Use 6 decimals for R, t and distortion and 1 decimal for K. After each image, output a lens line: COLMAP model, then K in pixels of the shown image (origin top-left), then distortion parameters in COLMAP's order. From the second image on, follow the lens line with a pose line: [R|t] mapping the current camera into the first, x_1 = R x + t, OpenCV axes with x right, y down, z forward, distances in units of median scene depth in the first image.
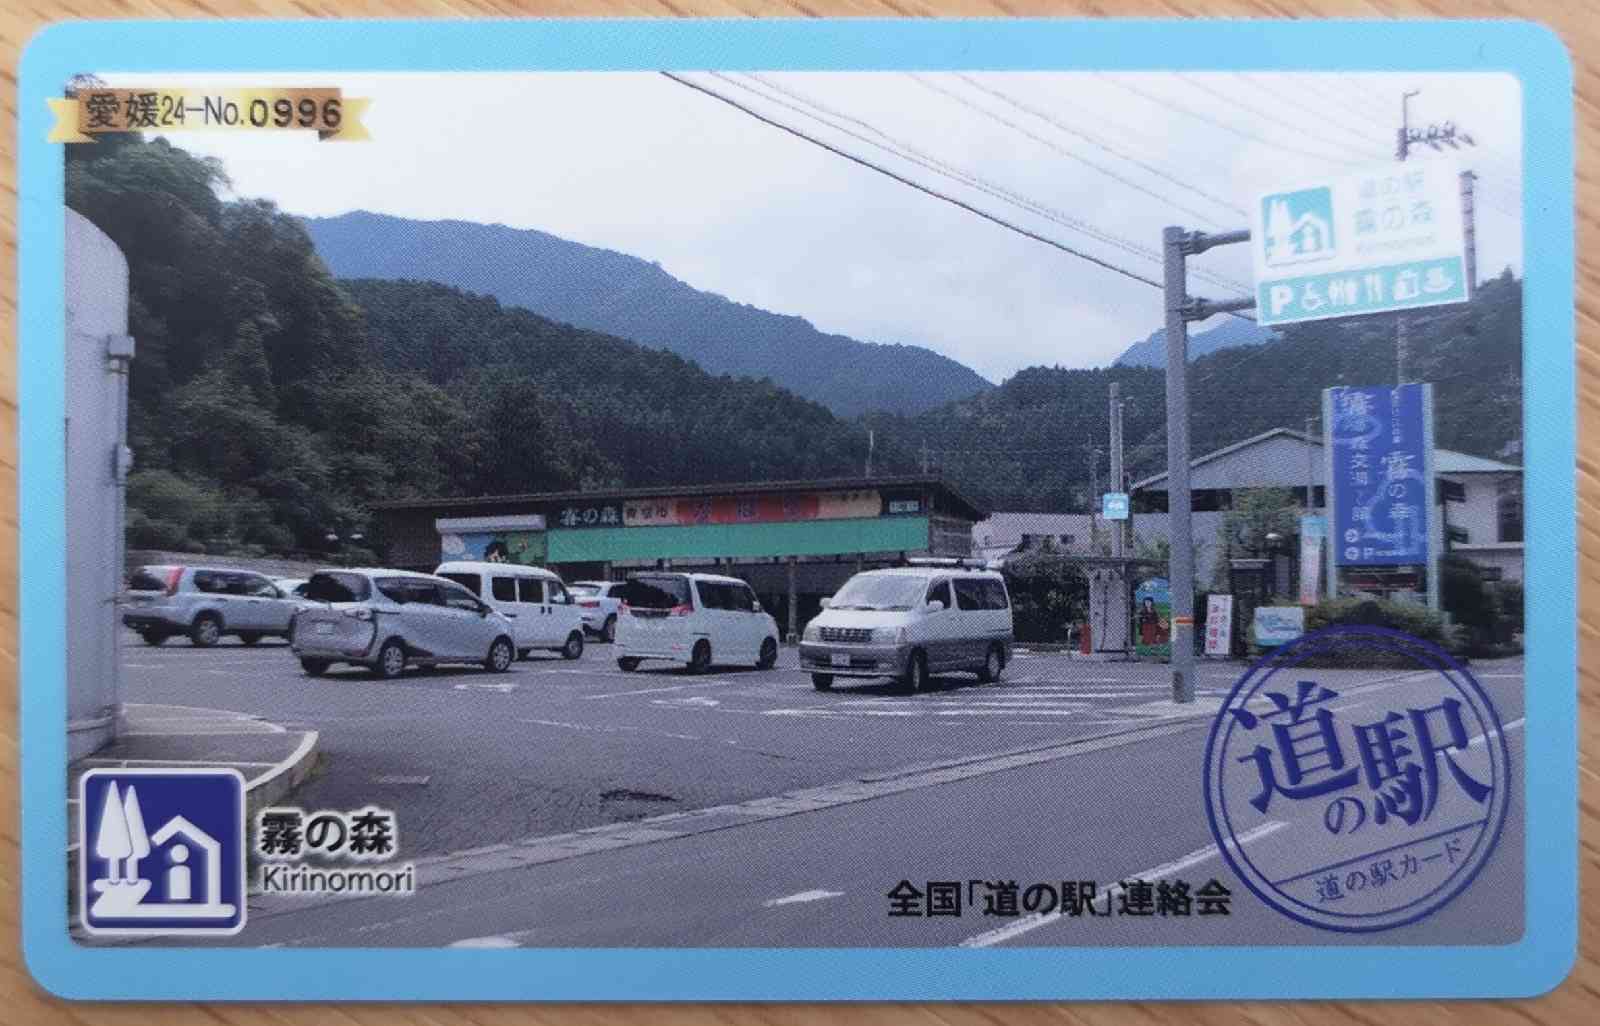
lens RADIAL K [[1849.6, 0, 800.0], [0, 1849.6, 513.0], [0, 0, 1]] dist [-0.006361, -0.009713]
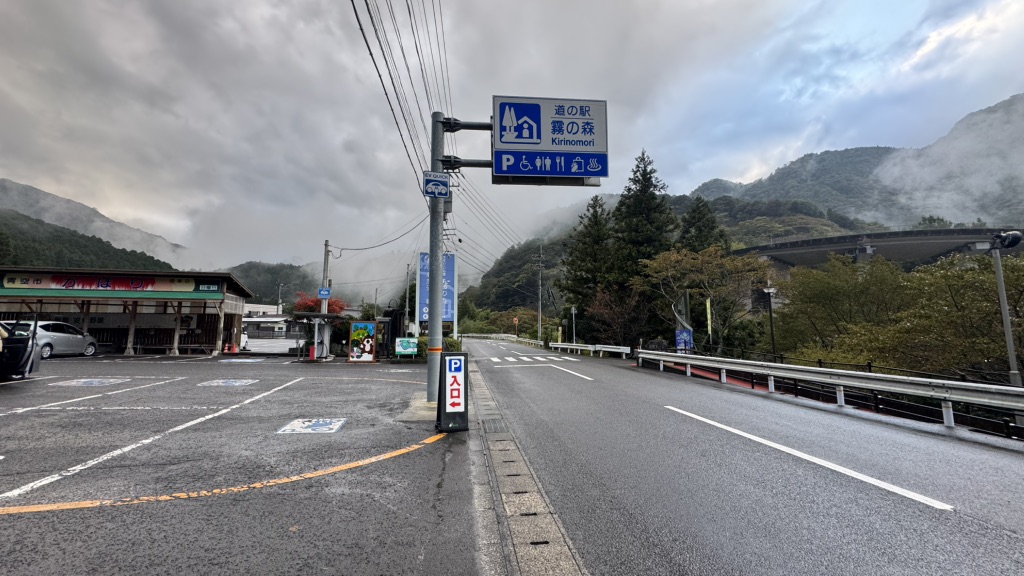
lens RADIAL K [[394.9, 0, 507.1], [0, 394.9, 278.7], [0, 0, 1]] dist [-0.000282, -0.000057]
pose [[0.754203, 0.097164, 0.649413, 0.032696], [-0.041217, 0.994047, -0.100859, 0.028792], [-0.655347, 0.049301, 0.753717, 0.728626]]
